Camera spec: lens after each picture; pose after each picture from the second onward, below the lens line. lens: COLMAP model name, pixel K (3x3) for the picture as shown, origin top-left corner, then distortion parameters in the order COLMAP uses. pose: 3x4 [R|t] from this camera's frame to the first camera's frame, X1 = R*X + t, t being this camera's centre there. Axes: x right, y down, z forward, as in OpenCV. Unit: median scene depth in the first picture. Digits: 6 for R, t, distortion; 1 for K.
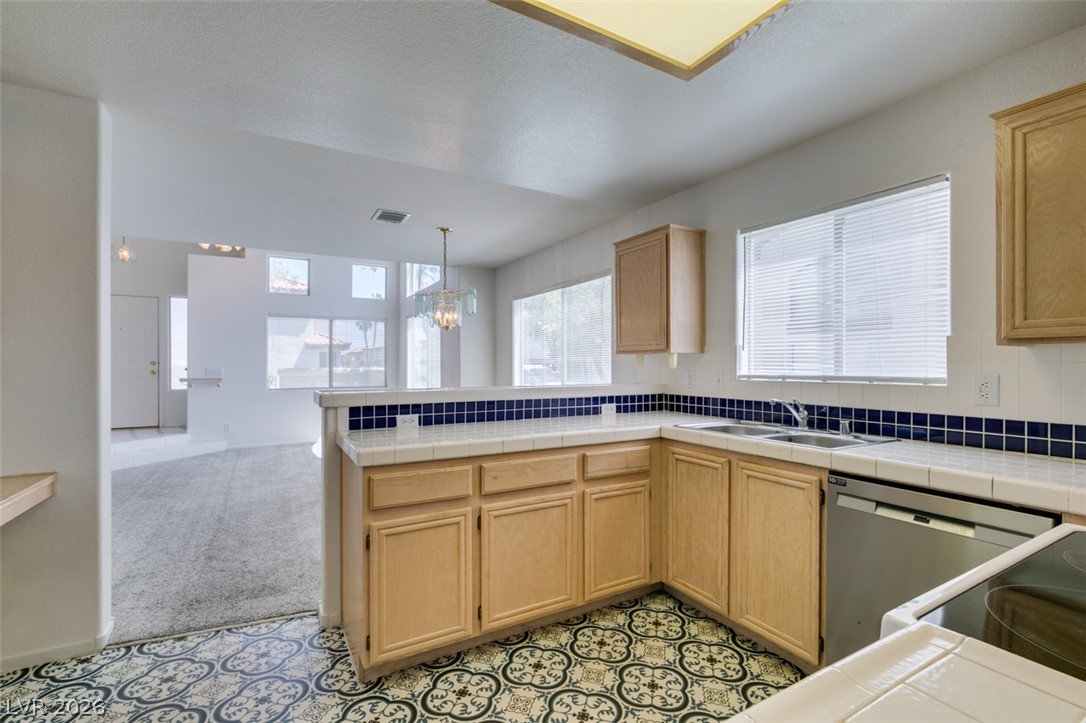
lens RADIAL K [[484.6, 0, 540.5], [0, 484.6, 364.7], [0, 0, 1]] dist [0.001261, -0.000521]
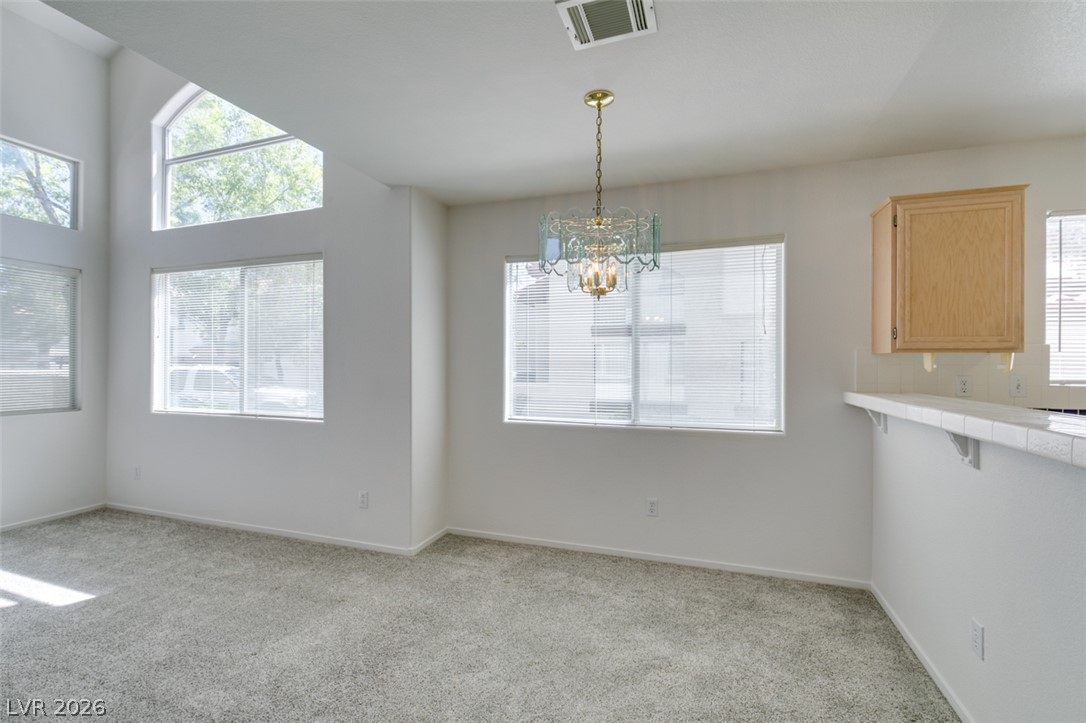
lens RADIAL K [[487.6, 0, 542.6], [0, 487.6, 363.9], [0, 0, 1]] dist [-0.003341, -0.000088]
pose [[0.751892, 0.002992, 0.659279, -0.321459], [-0.004172, 0.999991, 0.000220, -0.001548], [-0.659273, -0.002916, 0.751898, 0.366465]]
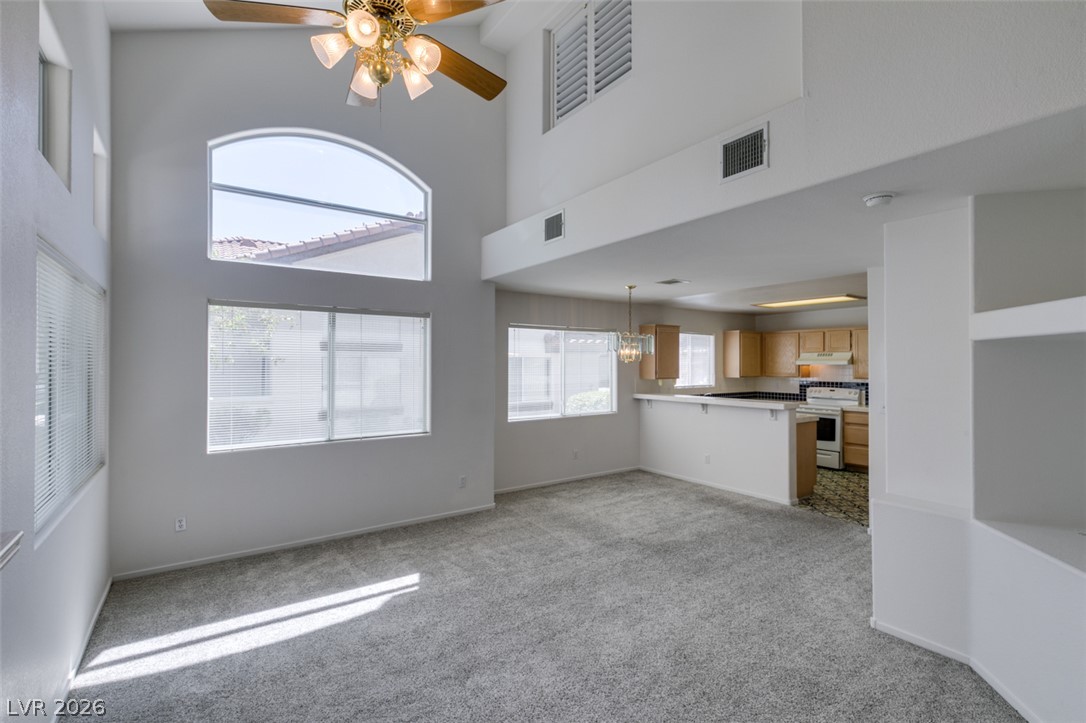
lens RADIAL K [[486.6, 0, 538.5], [0, 486.6, 359.2], [0, 0, 1]] dist [0.001790, 0.000163]
pose [[-0.096387, 0.009569, 0.995298, -0.826917], [-0.001325, 0.999952, -0.009742, -0.038985], [-0.995343, -0.002258, -0.096370, 0.767181]]
